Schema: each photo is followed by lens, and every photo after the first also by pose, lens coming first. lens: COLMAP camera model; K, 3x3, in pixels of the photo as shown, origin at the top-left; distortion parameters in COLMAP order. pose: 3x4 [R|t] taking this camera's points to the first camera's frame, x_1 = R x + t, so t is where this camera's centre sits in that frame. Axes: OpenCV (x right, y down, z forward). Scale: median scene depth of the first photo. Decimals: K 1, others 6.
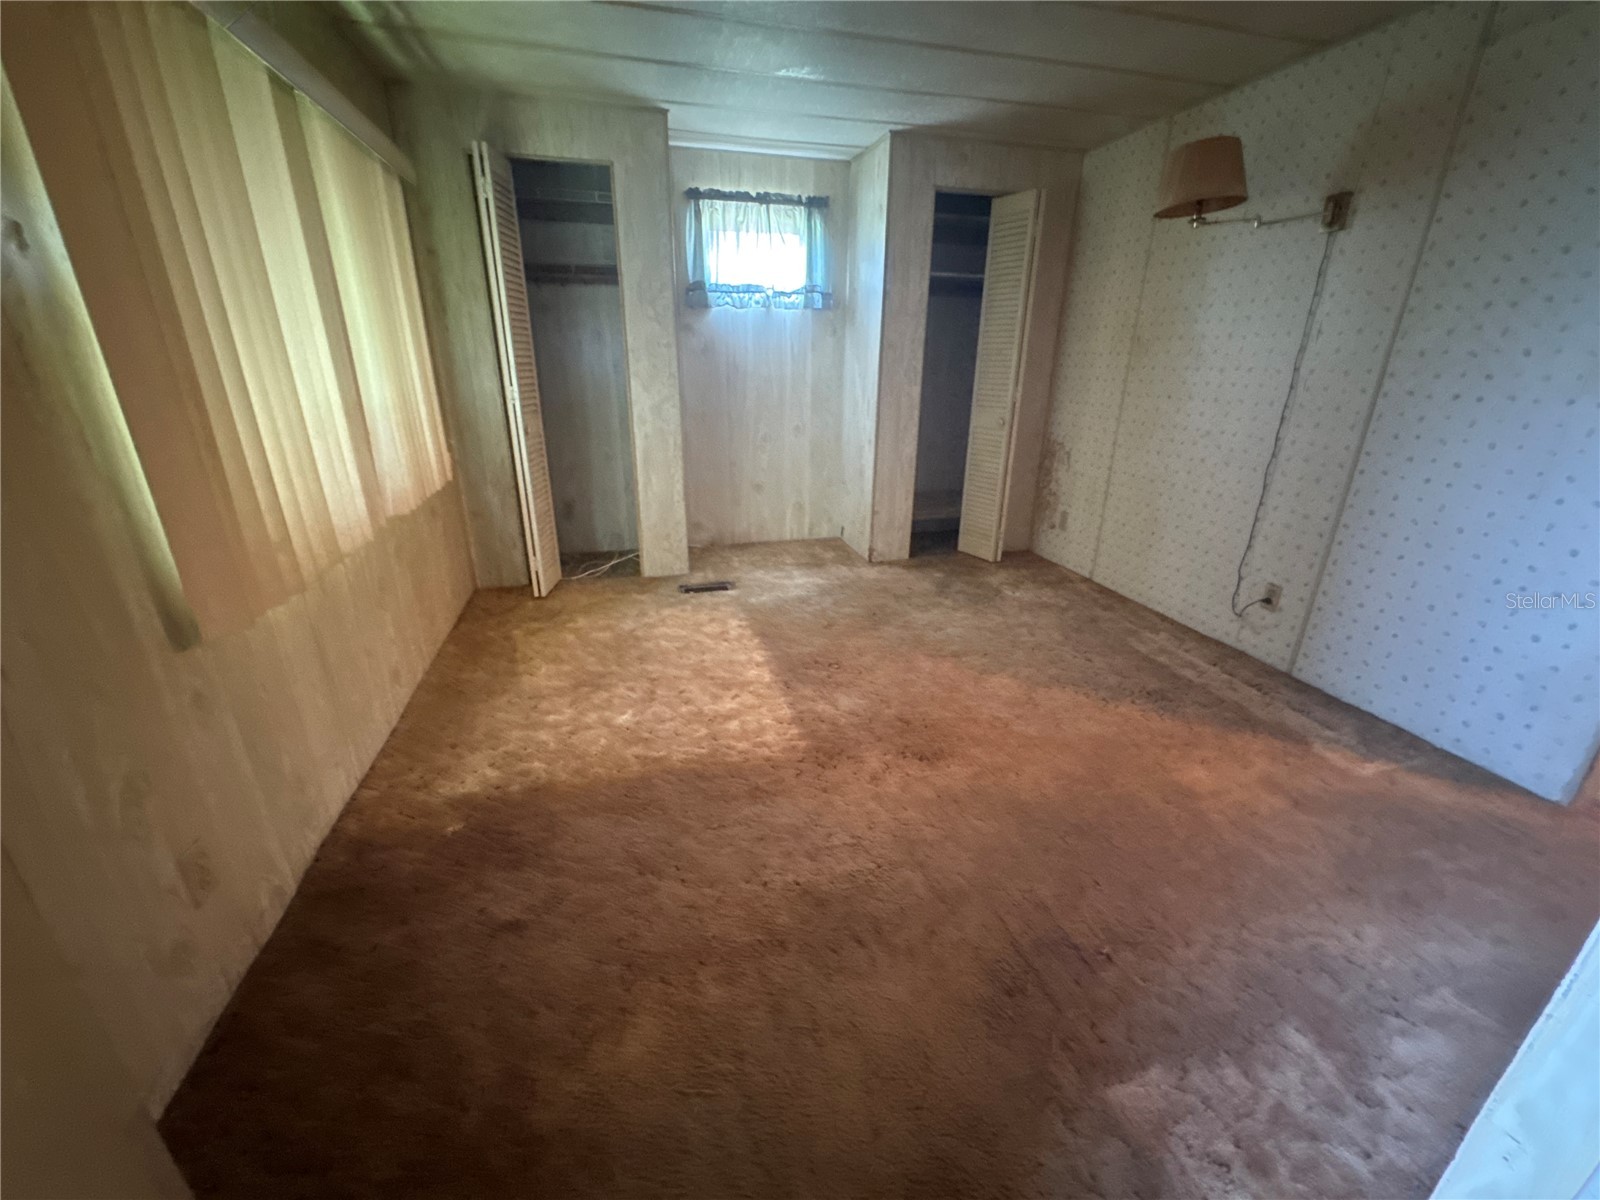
lens RADIAL K [[641.8, 0, 800.8], [0, 641.8, 598.6], [0, 0, 1]] dist [-0.005147, 0.000895]
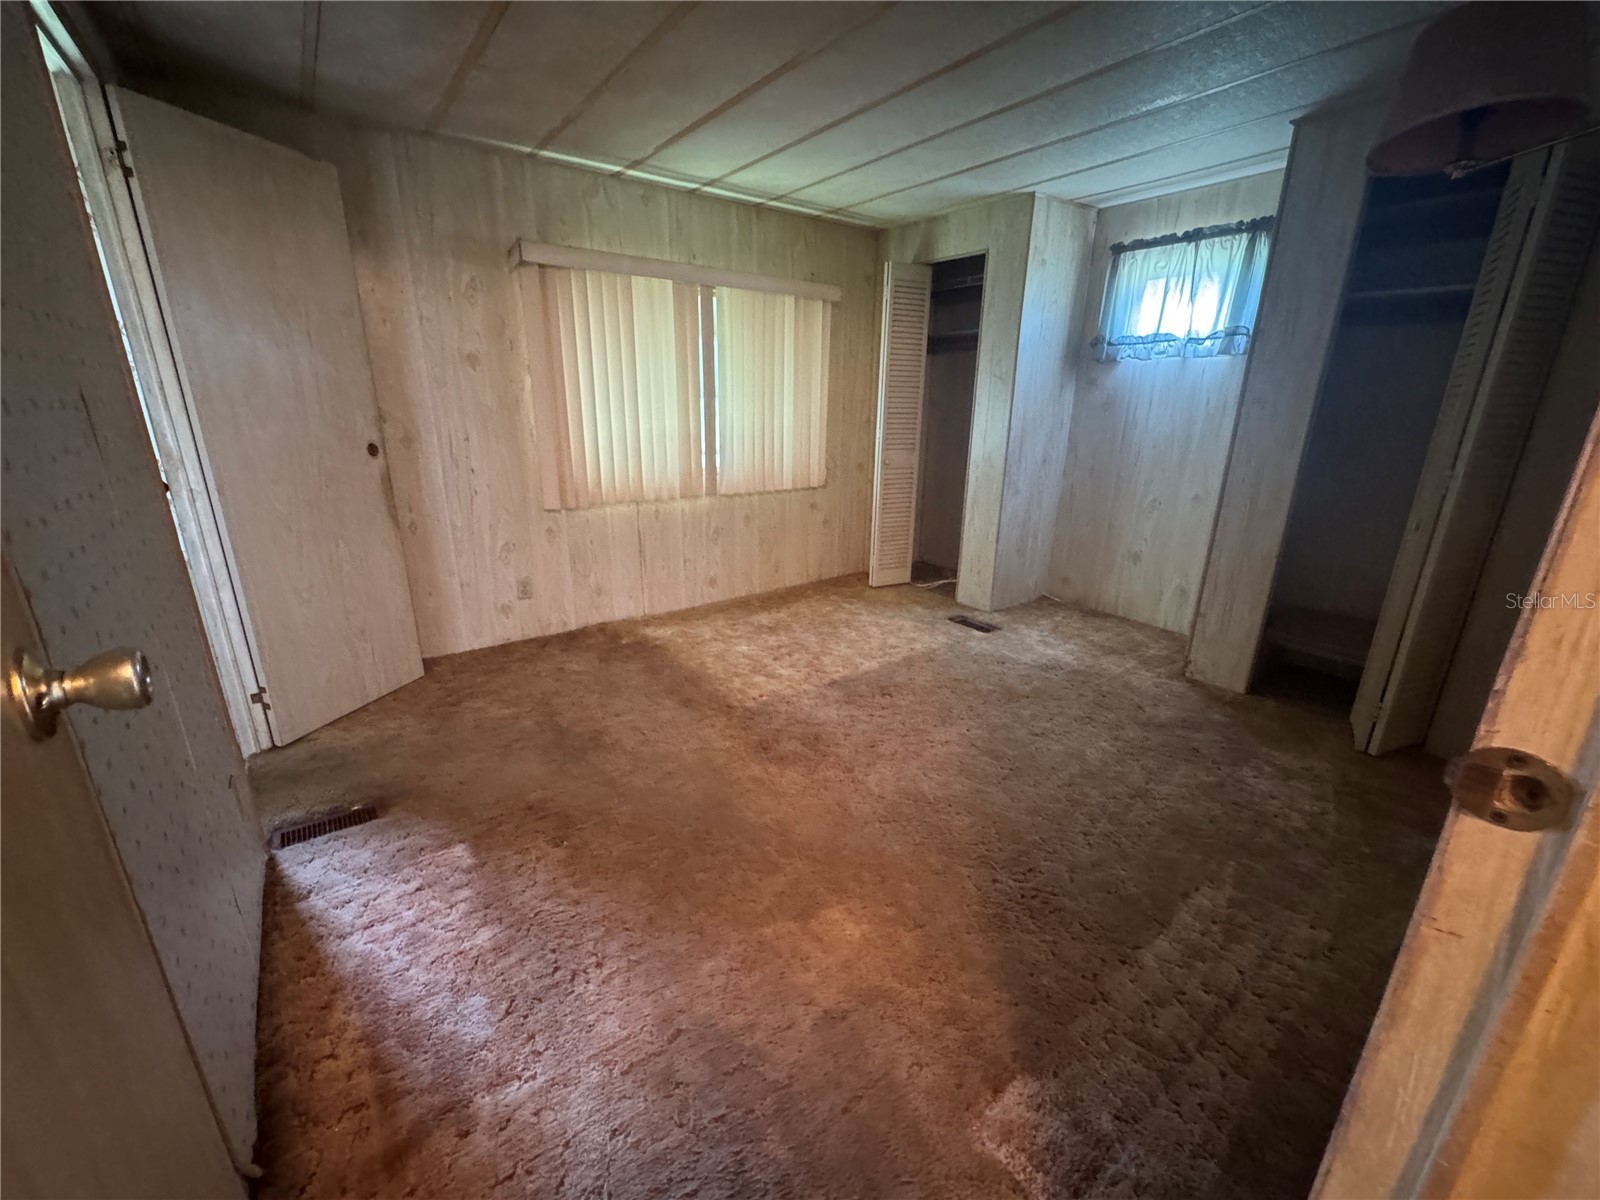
lens RADIAL K [[641.8, 0, 801.9], [0, 641.8, 601.7], [0, 0, 1]] dist [-0.005147, 0.000895]
pose [[0.375160, 0.275604, -0.885041, 0.723899], [-0.335471, 0.930426, 0.147534, -0.121074], [0.864126, 0.241556, 0.441516, 0.302367]]
